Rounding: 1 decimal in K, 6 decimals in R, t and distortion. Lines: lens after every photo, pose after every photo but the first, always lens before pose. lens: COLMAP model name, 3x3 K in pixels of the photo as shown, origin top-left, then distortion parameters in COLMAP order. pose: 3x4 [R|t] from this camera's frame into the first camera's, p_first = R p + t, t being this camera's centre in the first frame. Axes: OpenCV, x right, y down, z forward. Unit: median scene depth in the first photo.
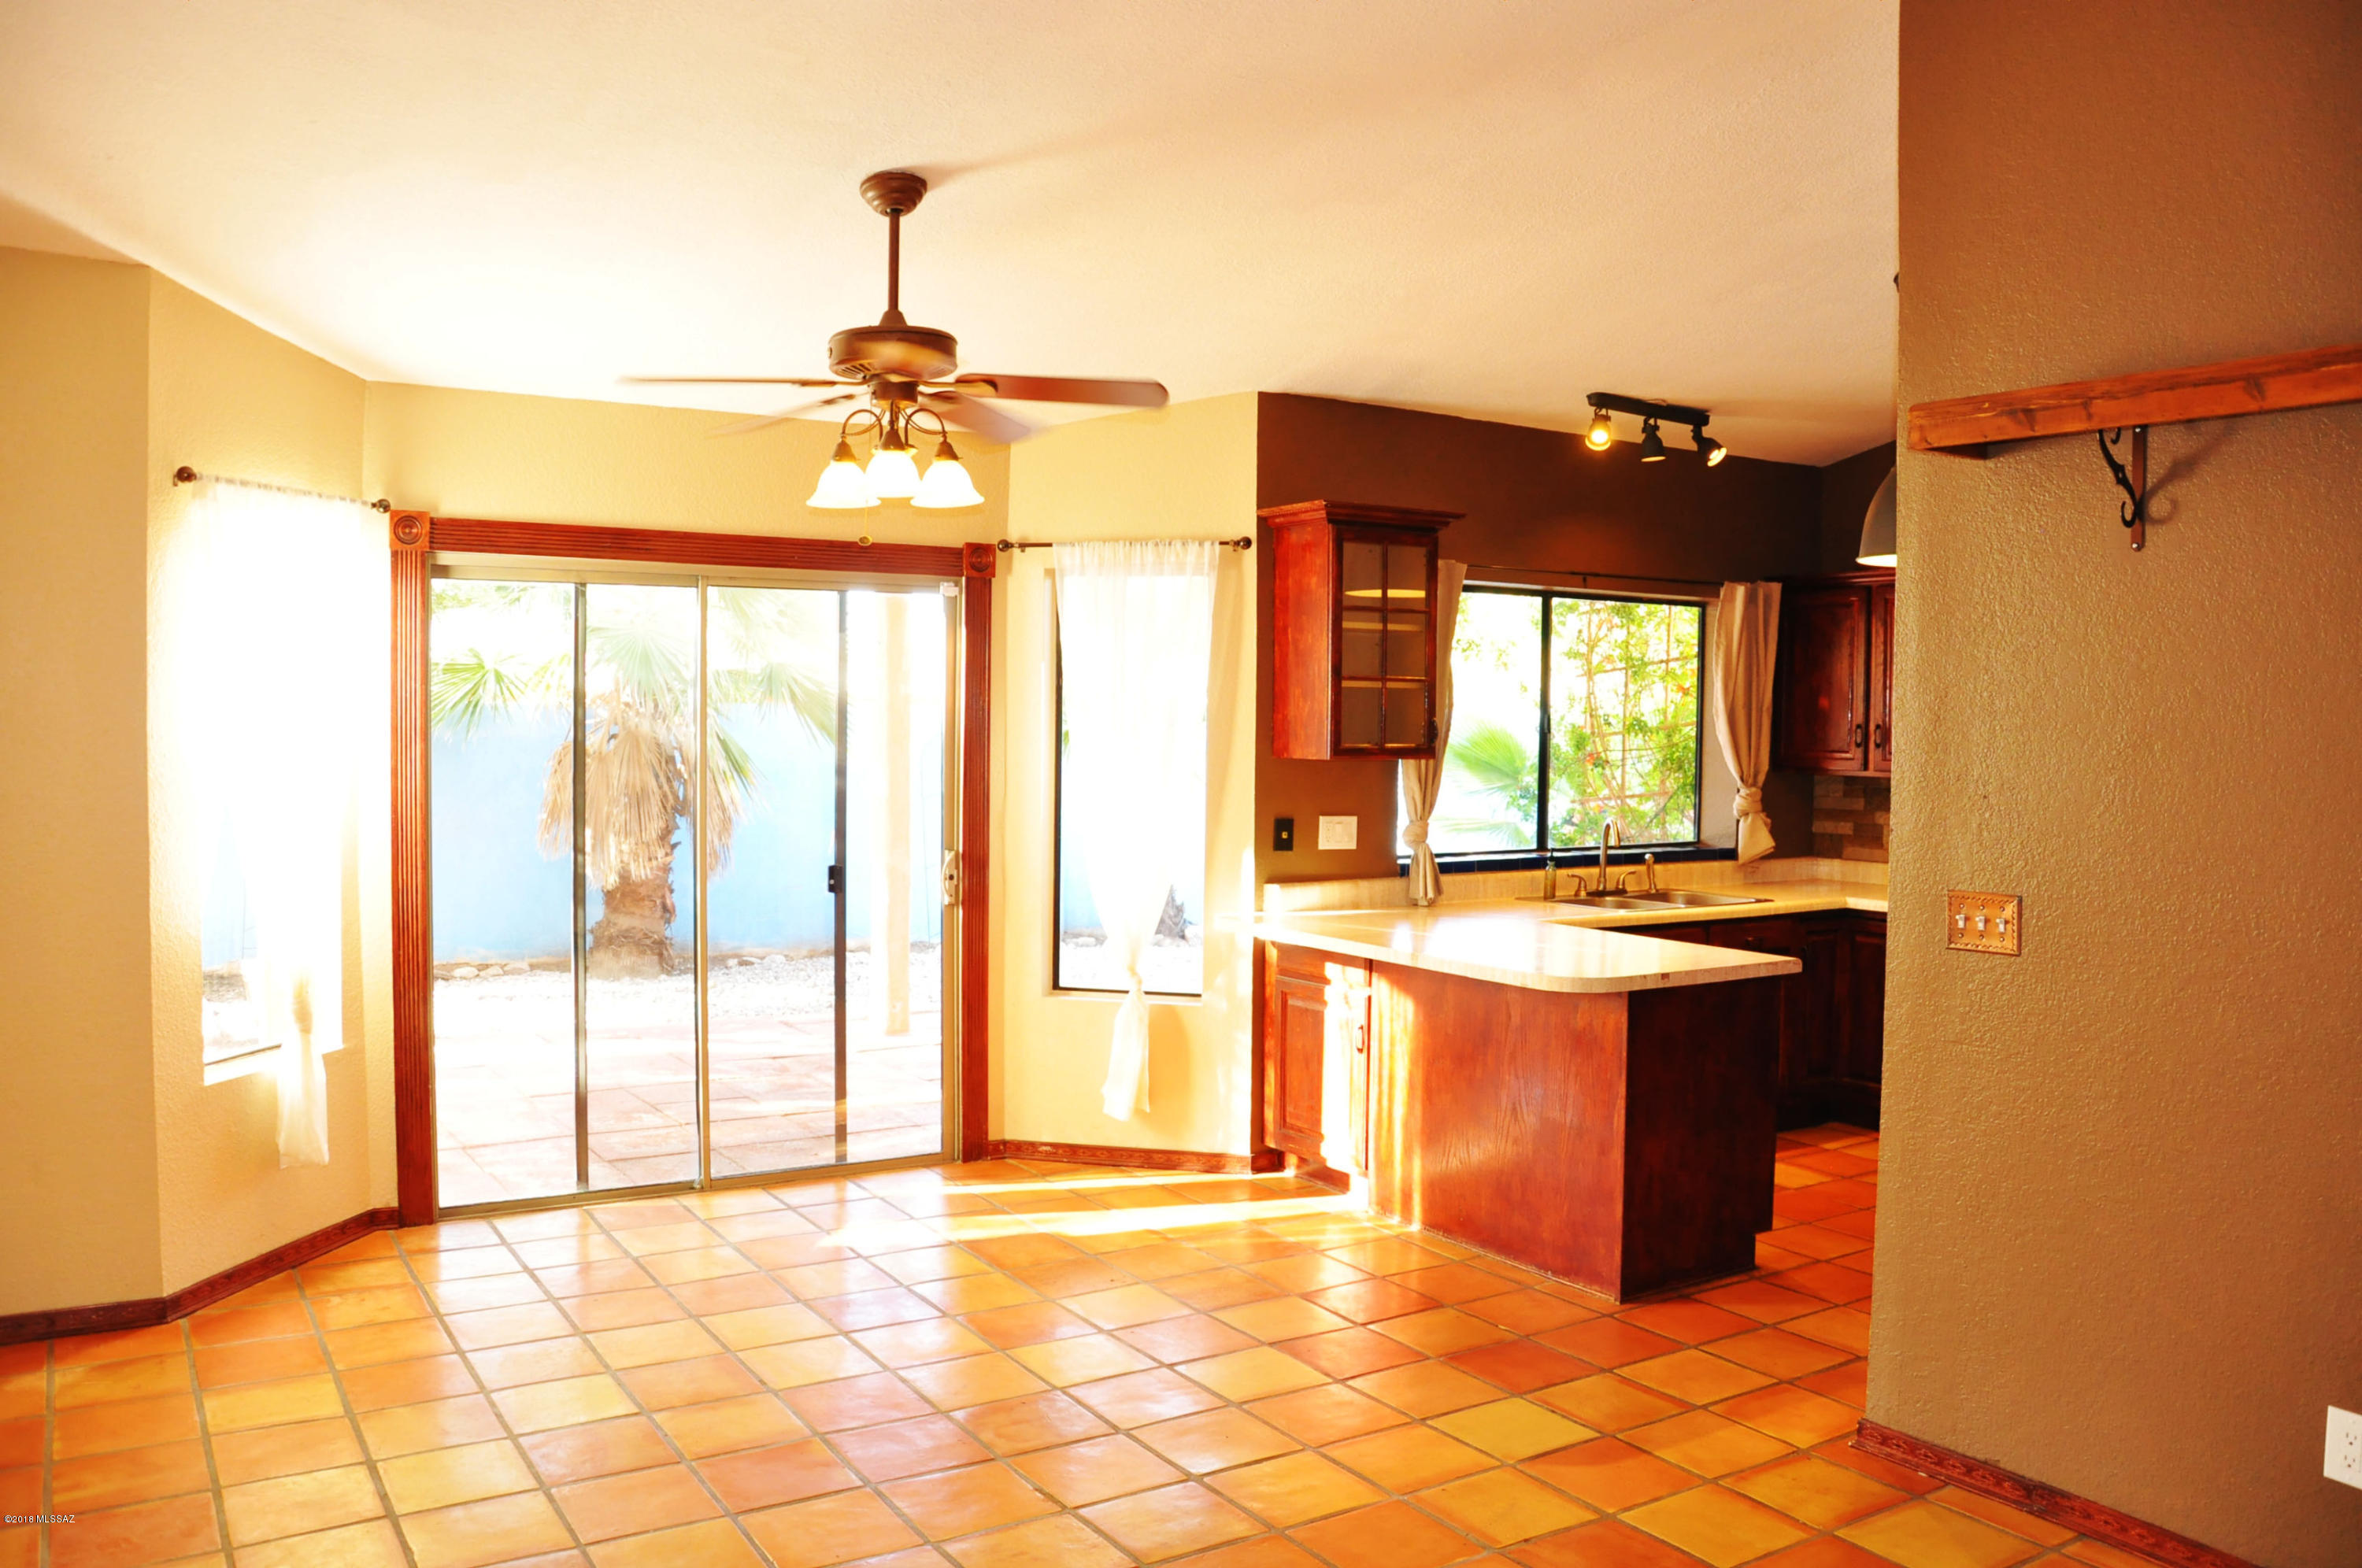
lens RADIAL K [[1837.1, 0, 1181.0], [0, 1837.1, 784.0], [0, 0, 1]] dist [-0.156386, 0.097667]
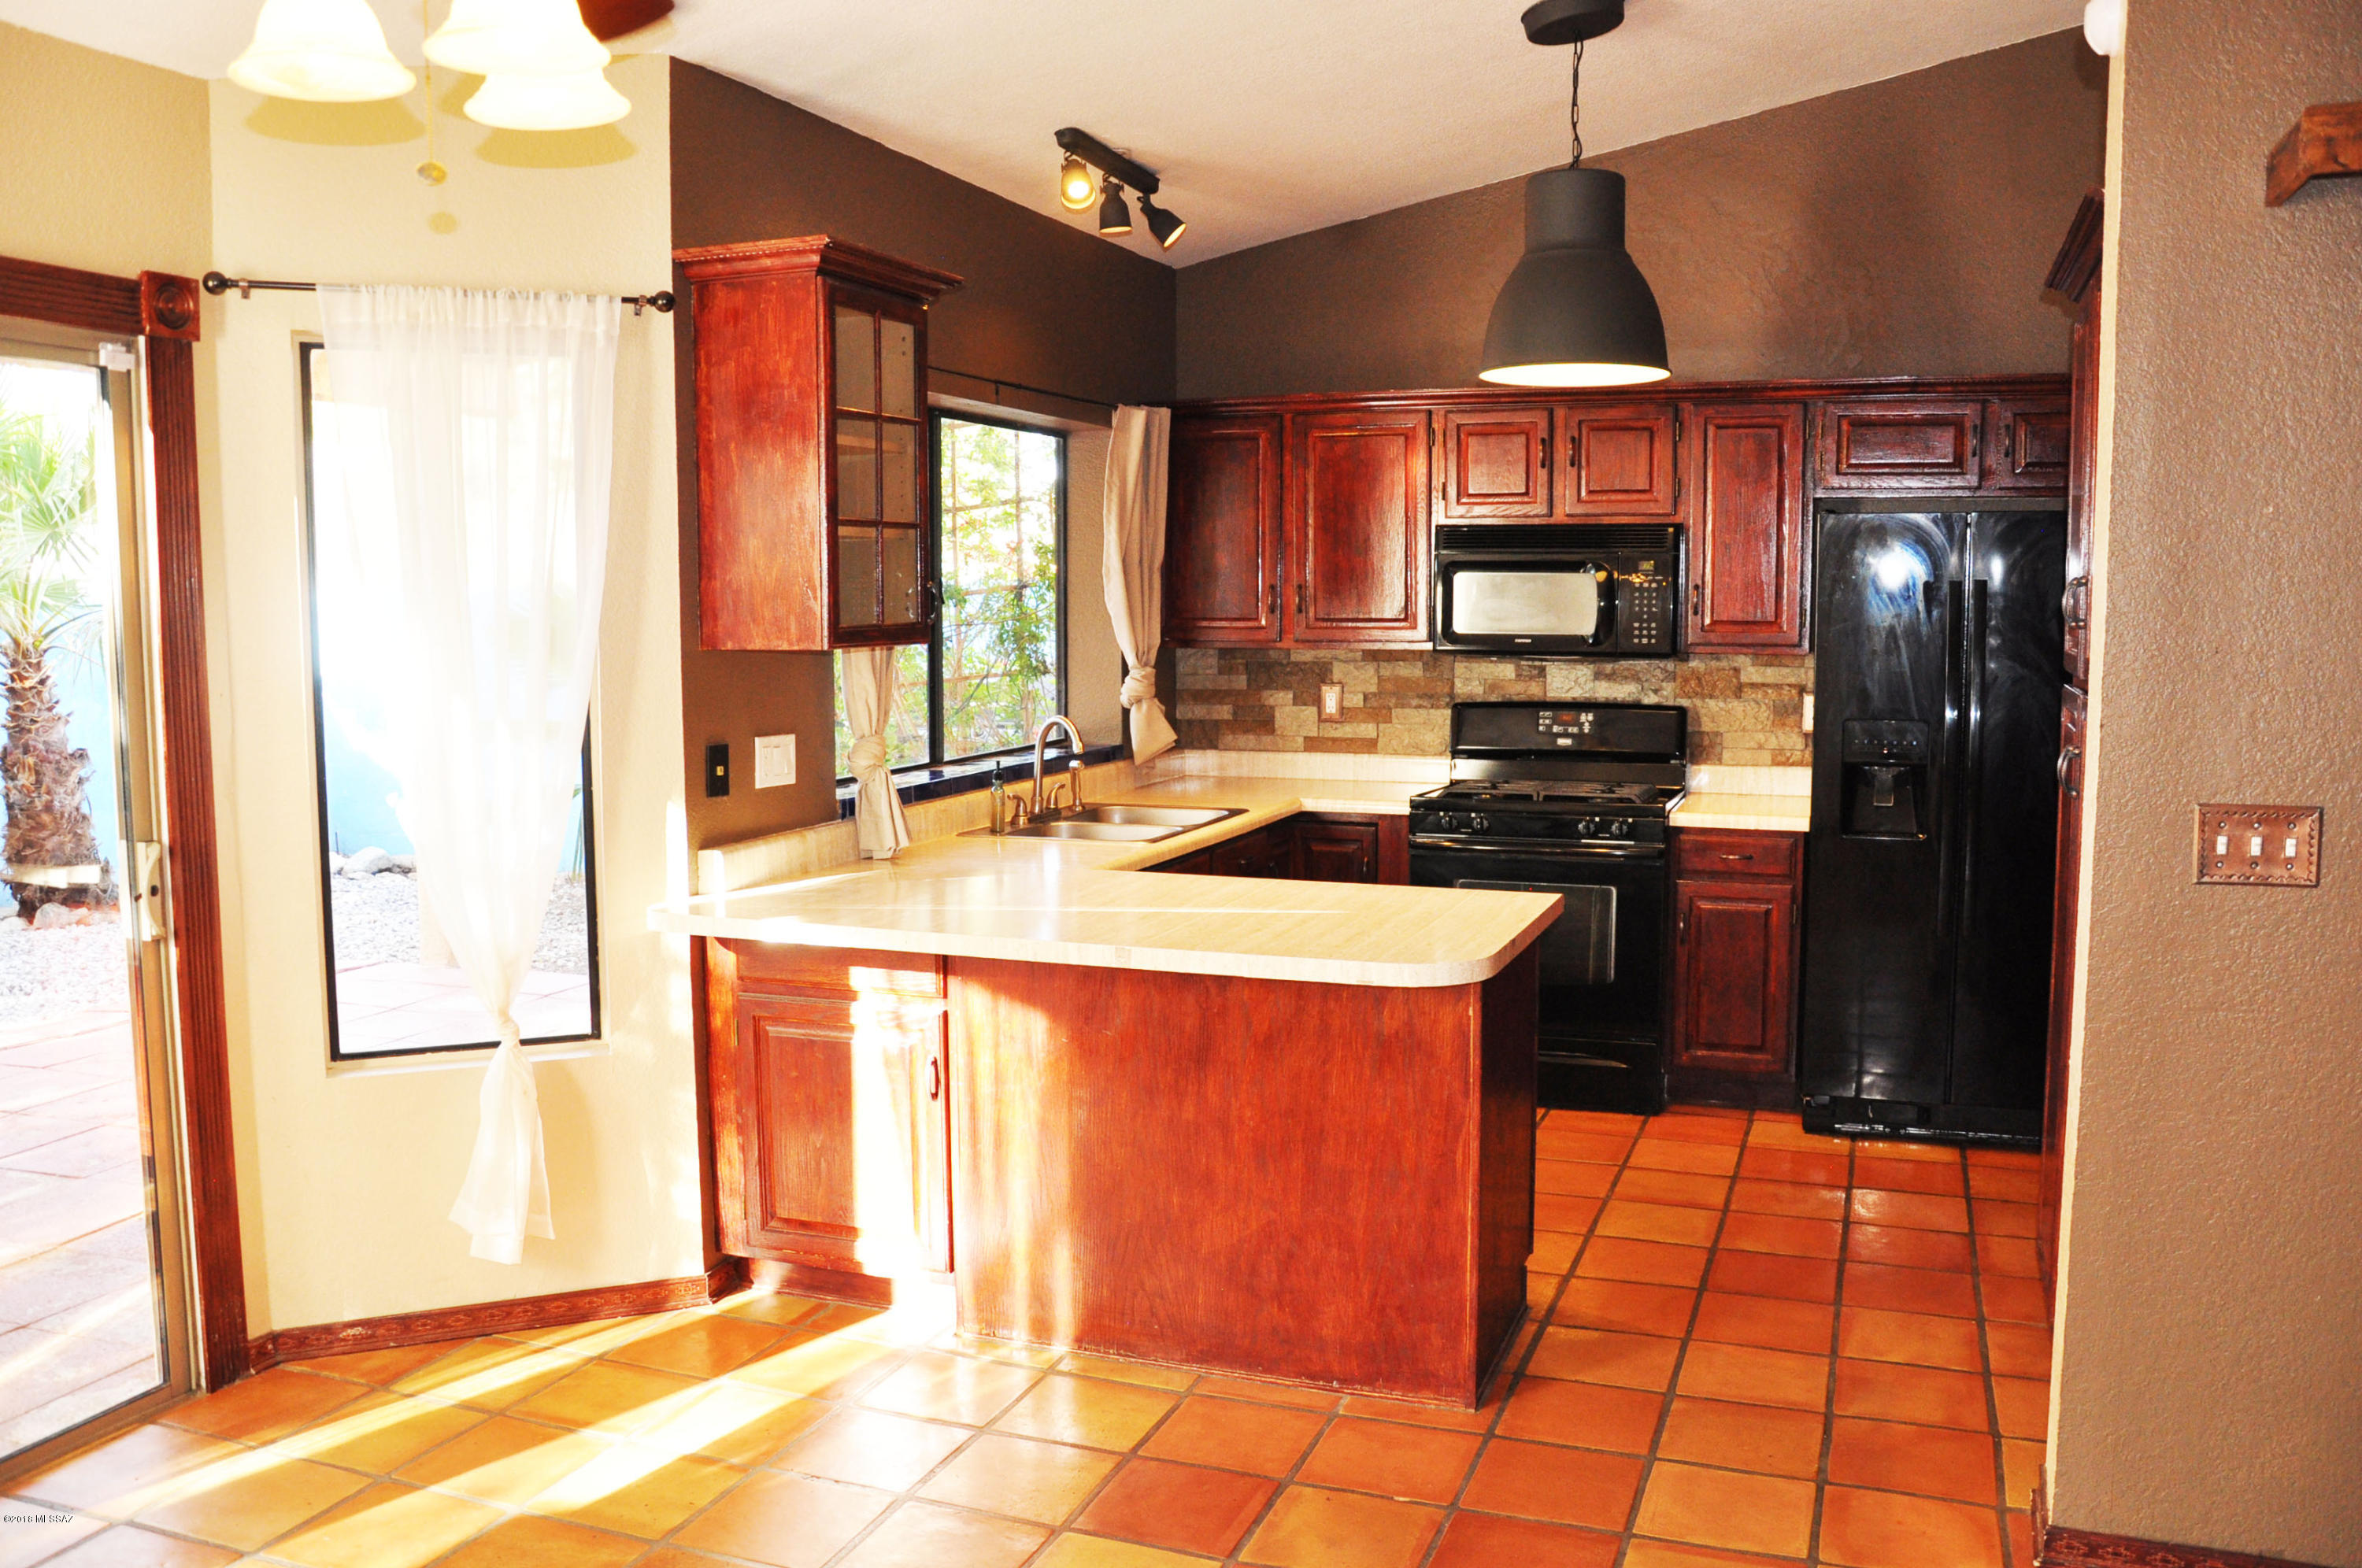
lens RADIAL K [[1911.5, 0, 1181.0], [0, 1911.5, 784.0], [0, 0, 1]] dist [-0.139543, 0.136585]
pose [[0.800904, -0.073556, 0.594257, -0.210272], [0.034964, 0.996478, 0.076220, -0.012595], [-0.597771, -0.040267, 0.800655, 0.382547]]
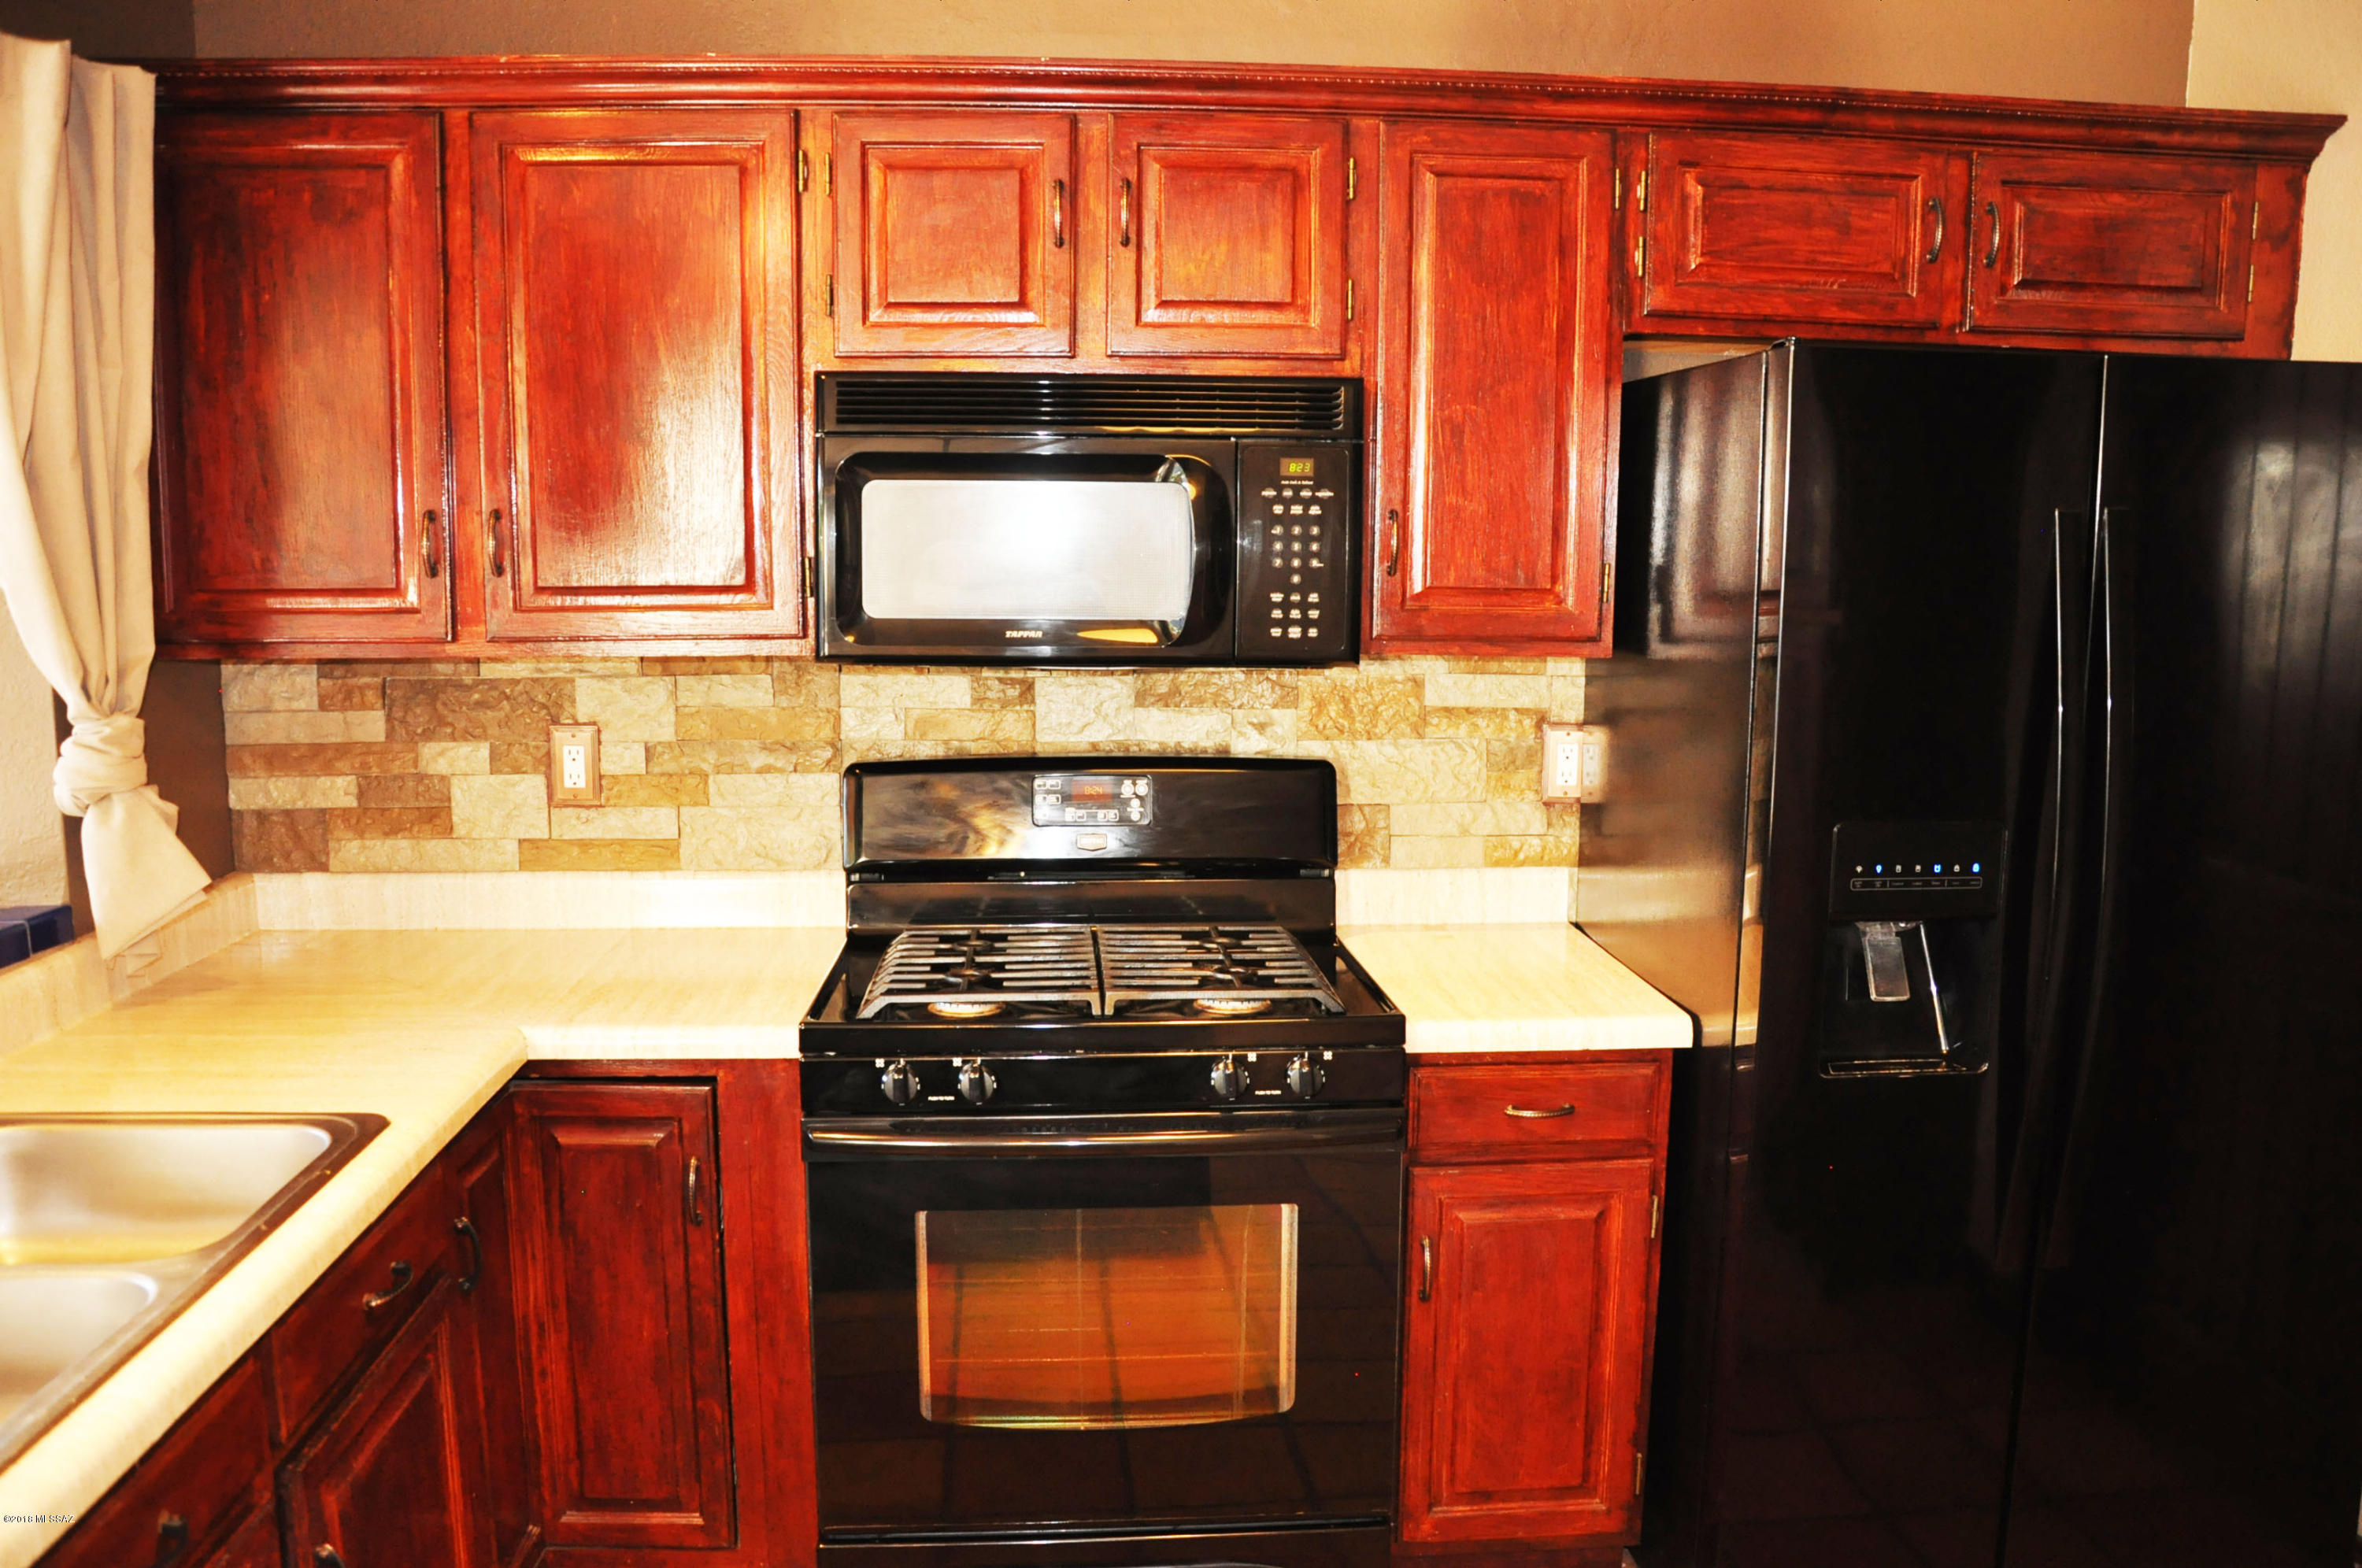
lens RADIAL K [[1837.1, 0, 1181.0], [0, 1837.1, 784.0], [0, 0, 1]] dist [-0.156386, 0.097667]
pose [[0.482151, -0.127914, 0.866700, 0.161526], [0.034116, 0.991275, 0.127321, -0.023426], [-0.875424, -0.031819, 0.482308, 0.822654]]
